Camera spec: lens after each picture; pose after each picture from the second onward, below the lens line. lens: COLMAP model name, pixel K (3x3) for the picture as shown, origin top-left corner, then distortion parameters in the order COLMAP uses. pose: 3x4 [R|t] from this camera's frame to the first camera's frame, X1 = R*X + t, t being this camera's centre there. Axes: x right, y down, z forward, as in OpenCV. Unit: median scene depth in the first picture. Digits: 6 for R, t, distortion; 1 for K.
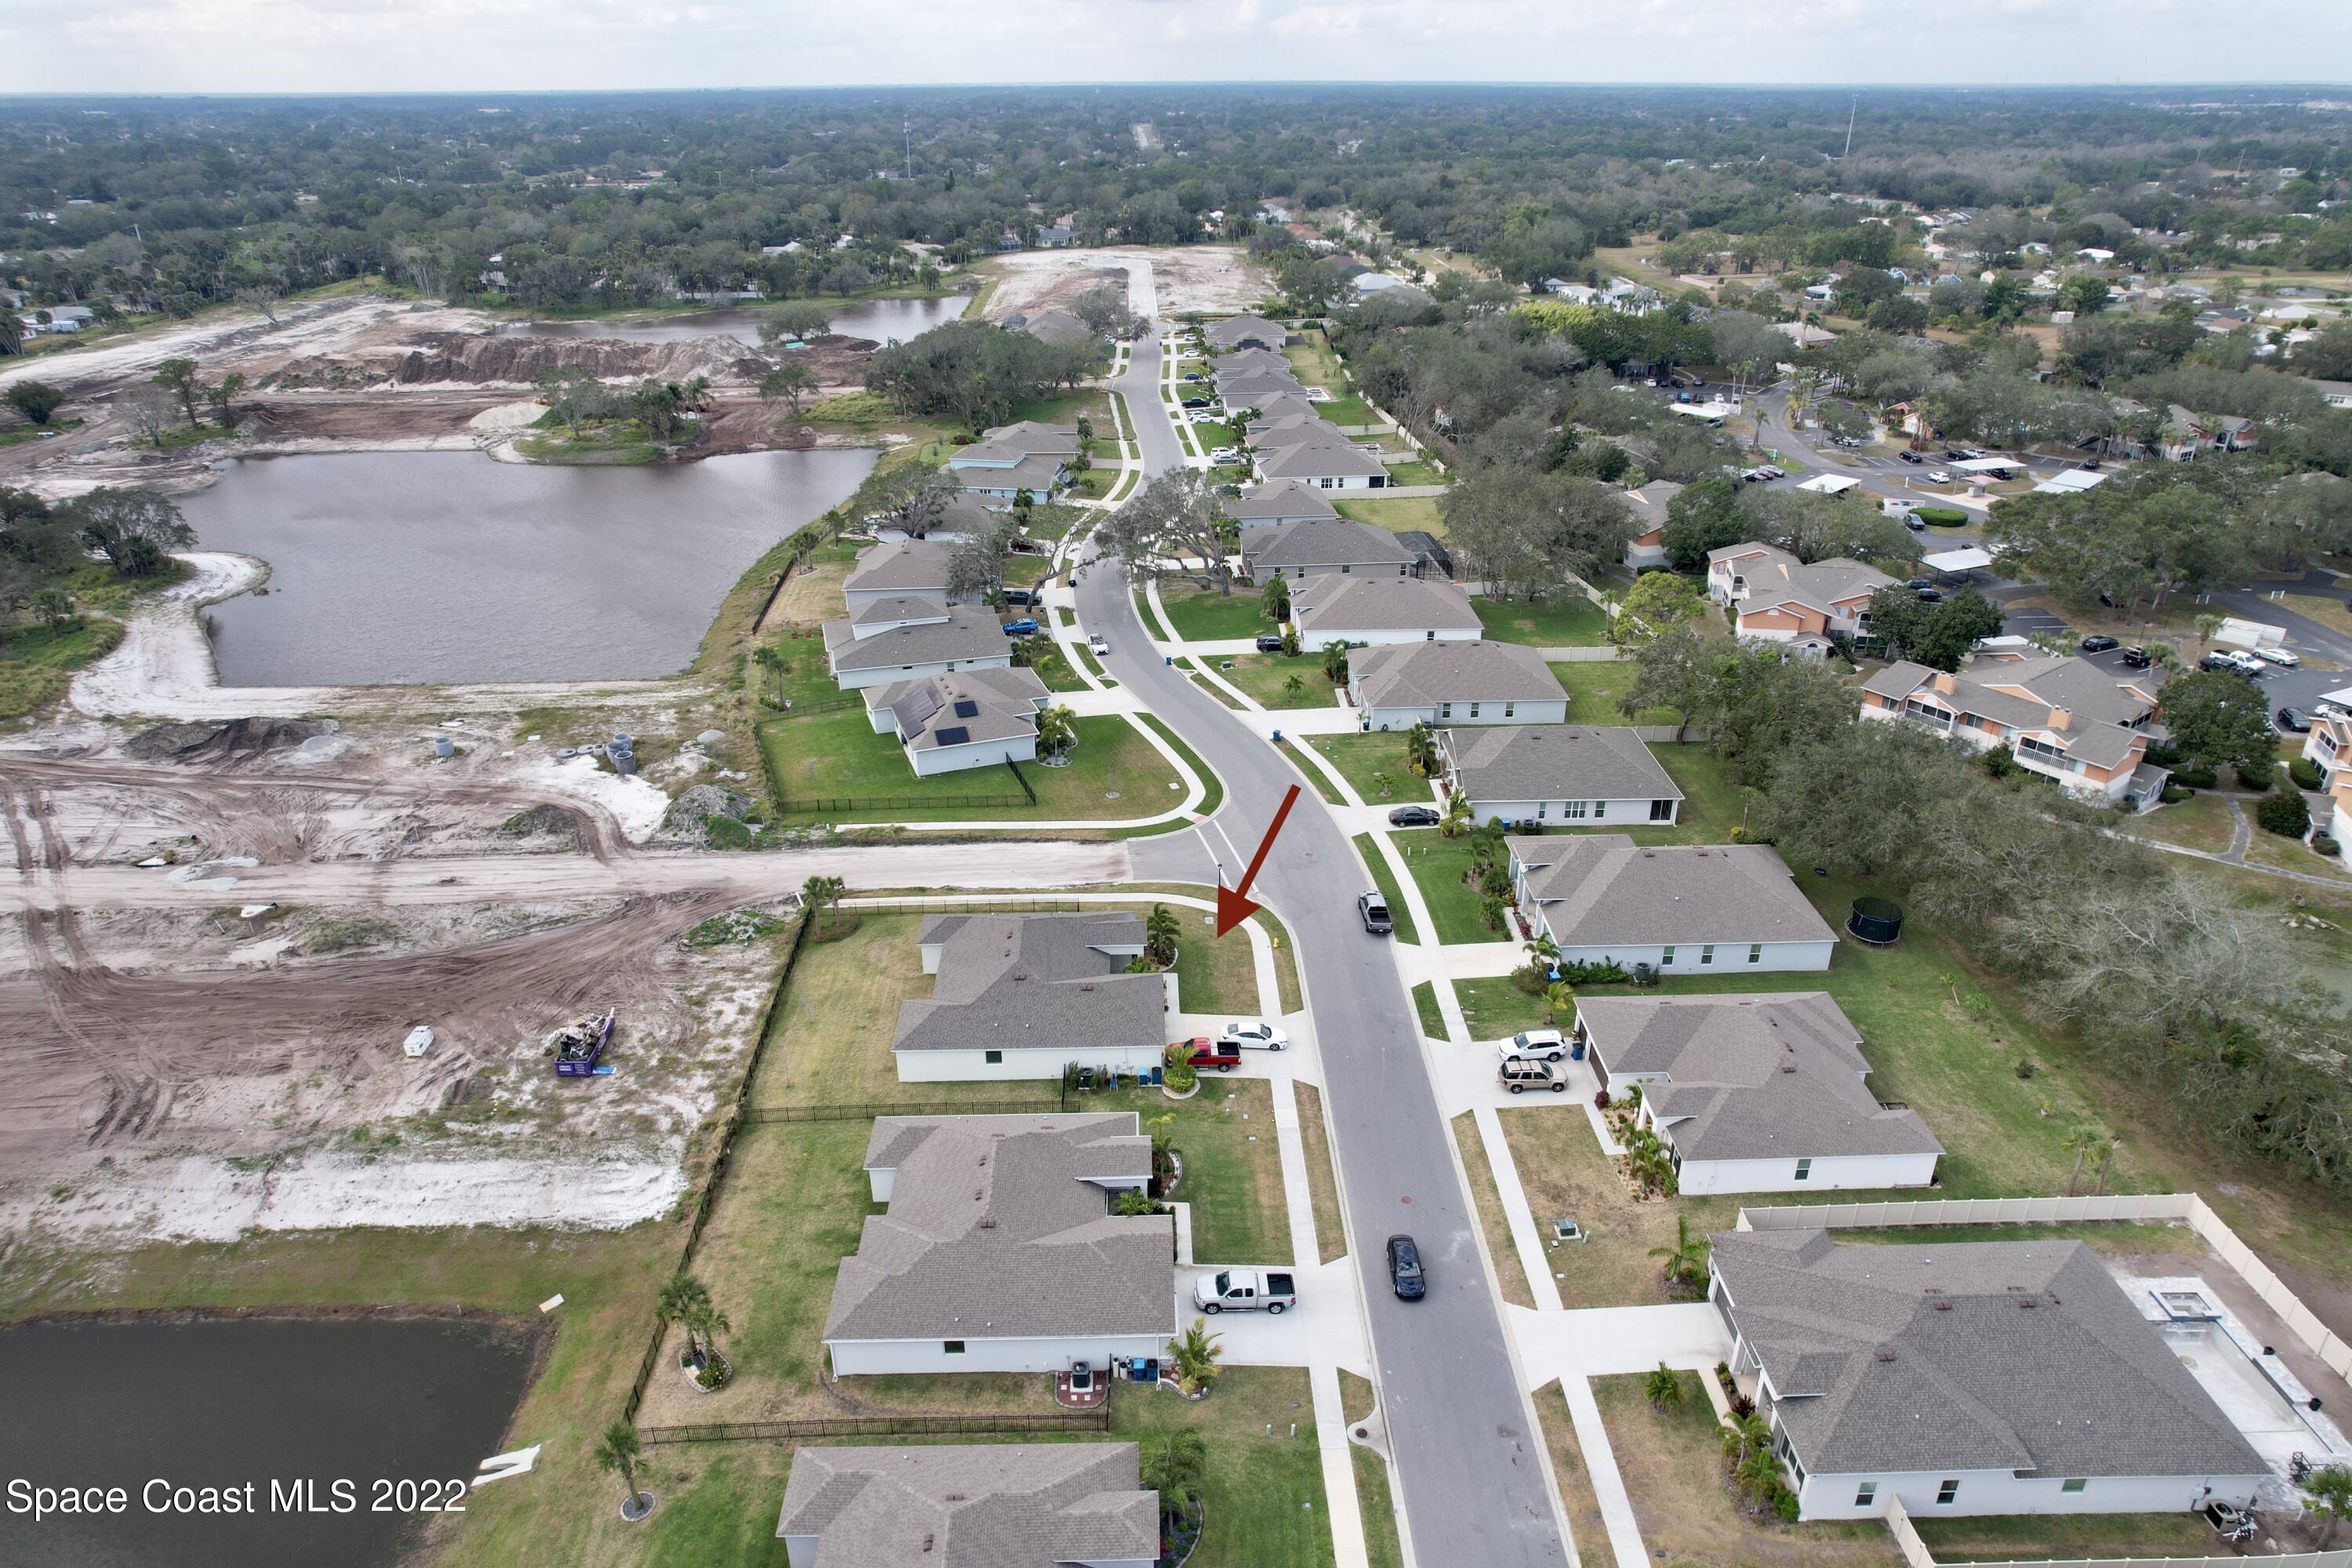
lens RADIAL K [[1499.0, 0, 1176.0], [0, 1499.0, 784.0], [0, 0, 1]] dist [-0.054532, 0.037281]
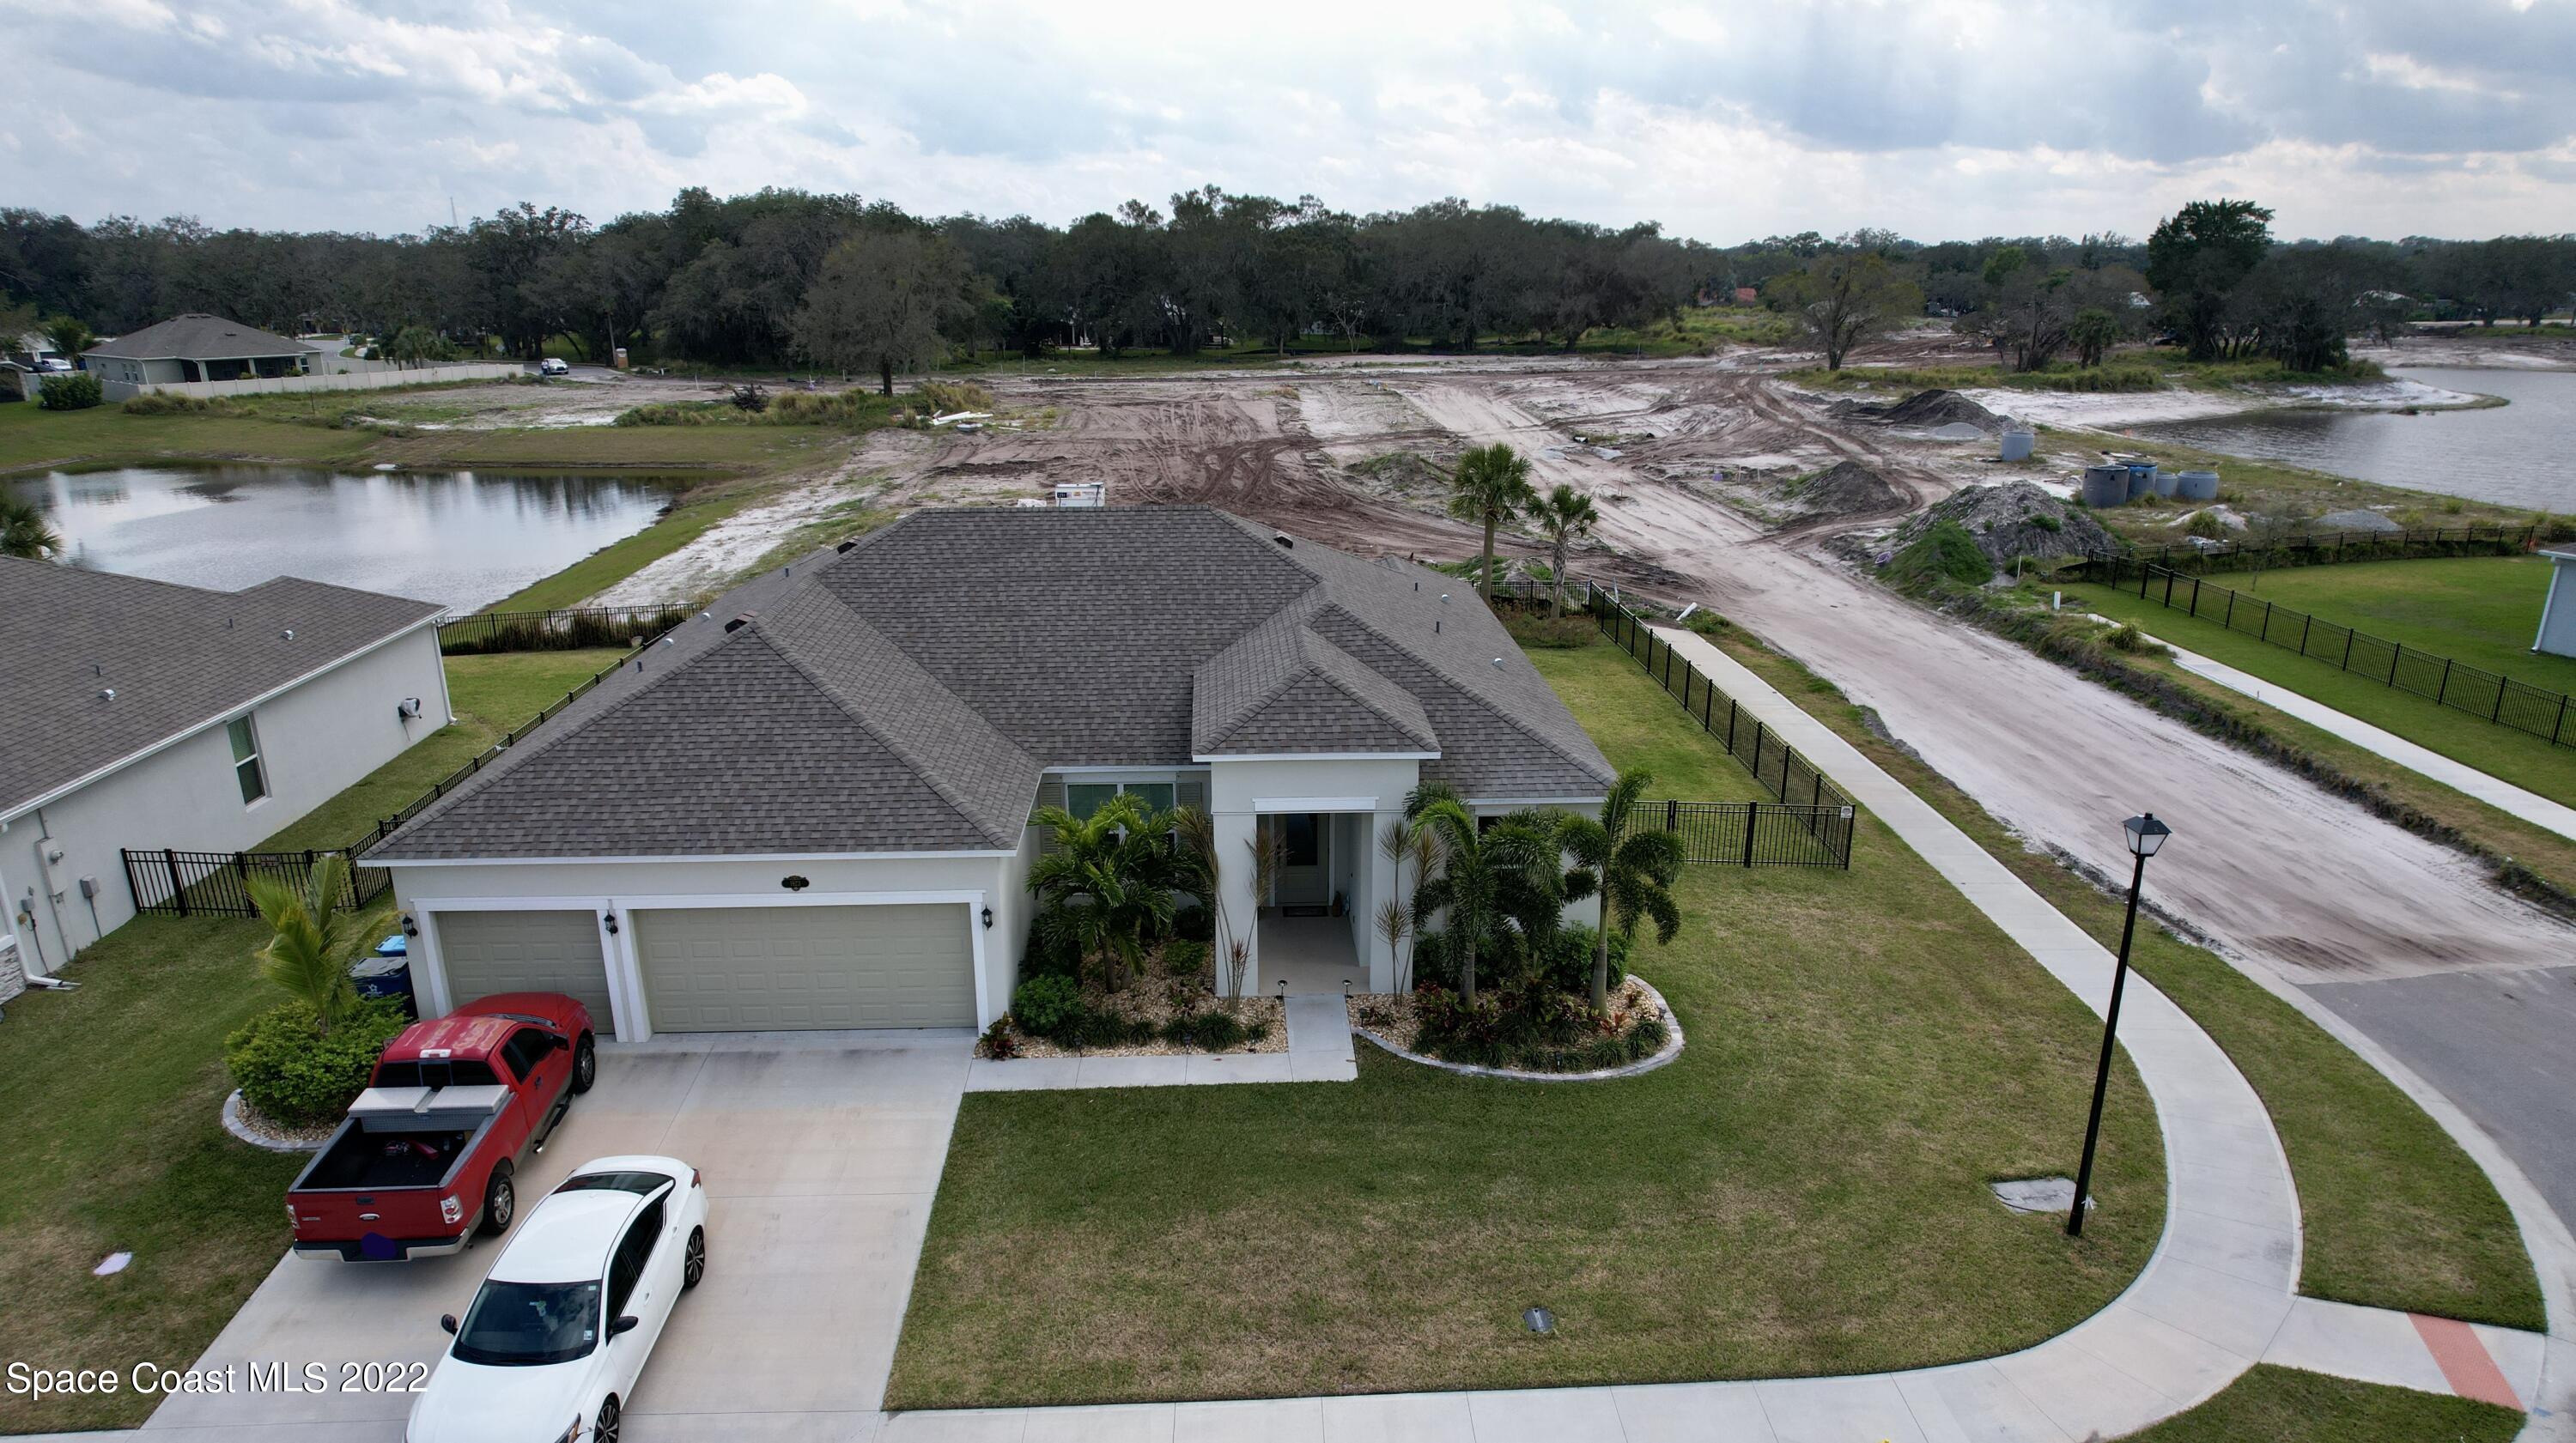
lens RADIAL K [[1762.4, 0, 1288.0], [0, 1762.4, 721.5], [0, 0, 1]] dist [-0.004171, -0.000778]
pose [[0.048656, 0.286695, -0.956785, 0.164431], [-0.440226, 0.866014, 0.237109, 0.035562], [0.896568, 0.409665, 0.168347, 0.787082]]
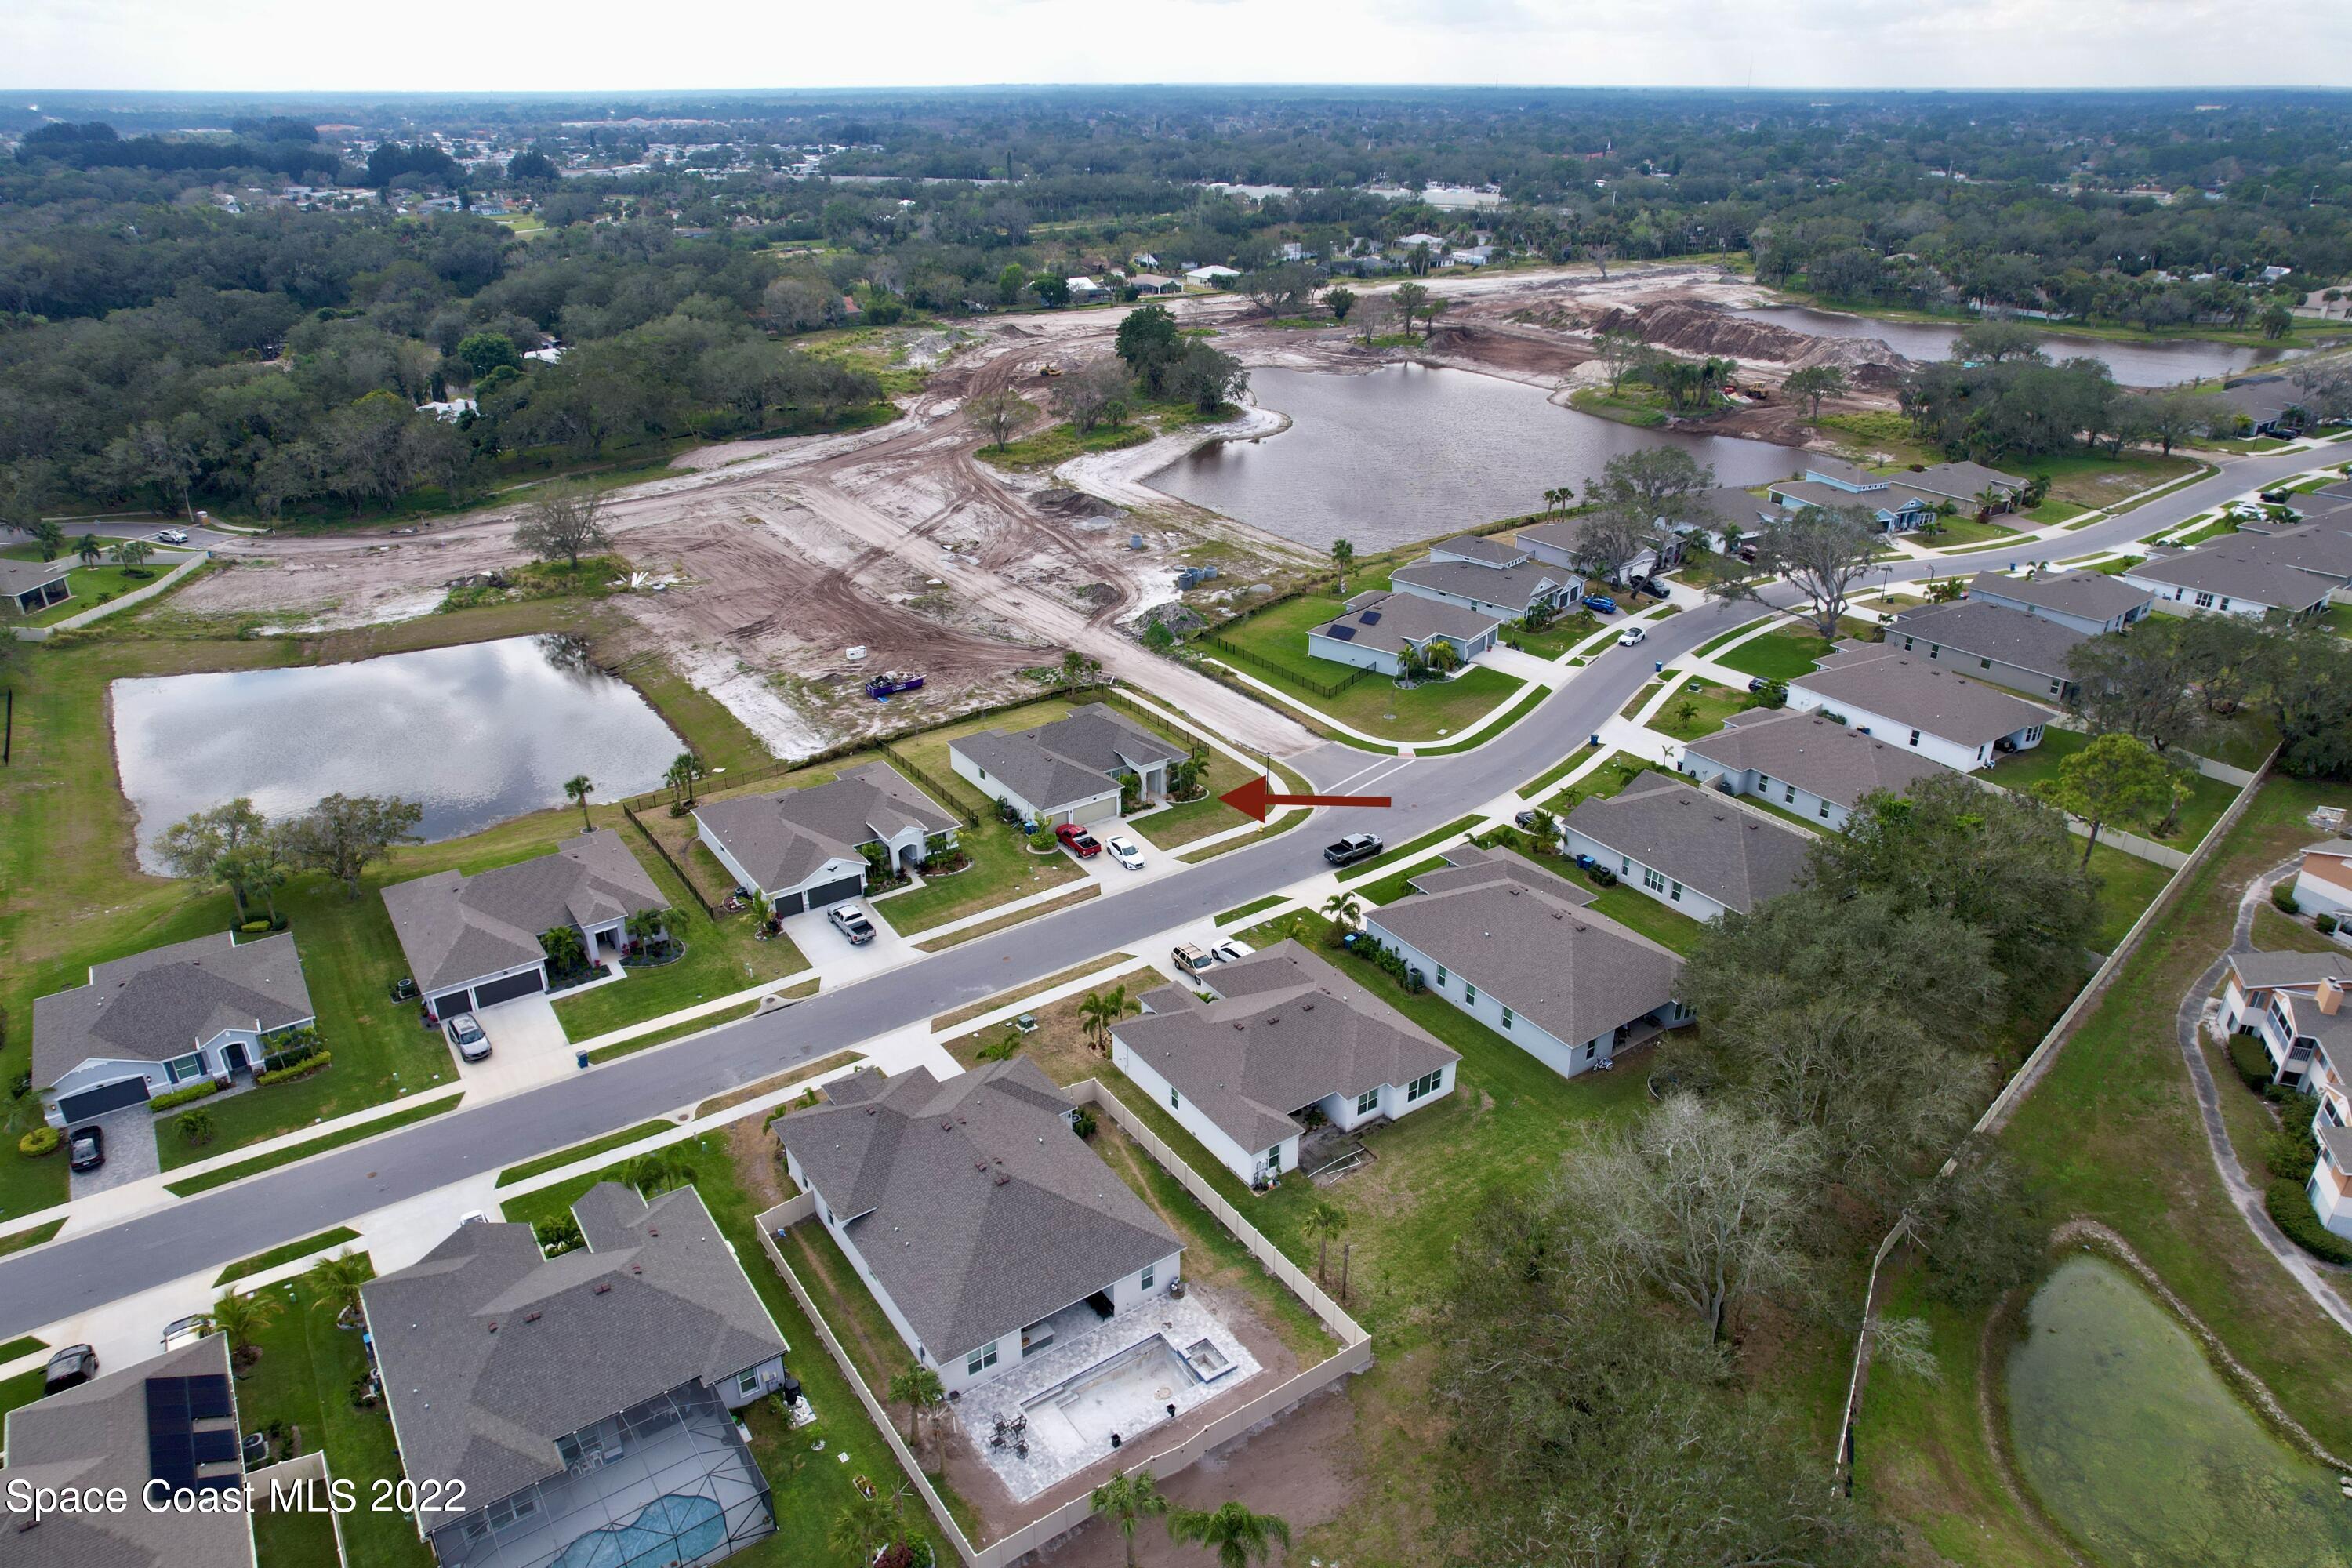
lens RADIAL K [[1499.0, 0, 1176.0], [0, 1499.0, 784.0], [0, 0, 1]] dist [-0.054532, 0.037281]
pose [[0.547755, 0.365451, -0.752602, 0.774727], [-0.363486, 0.914171, 0.179356, -0.094599], [0.753553, 0.175318, 0.633578, 0.186048]]
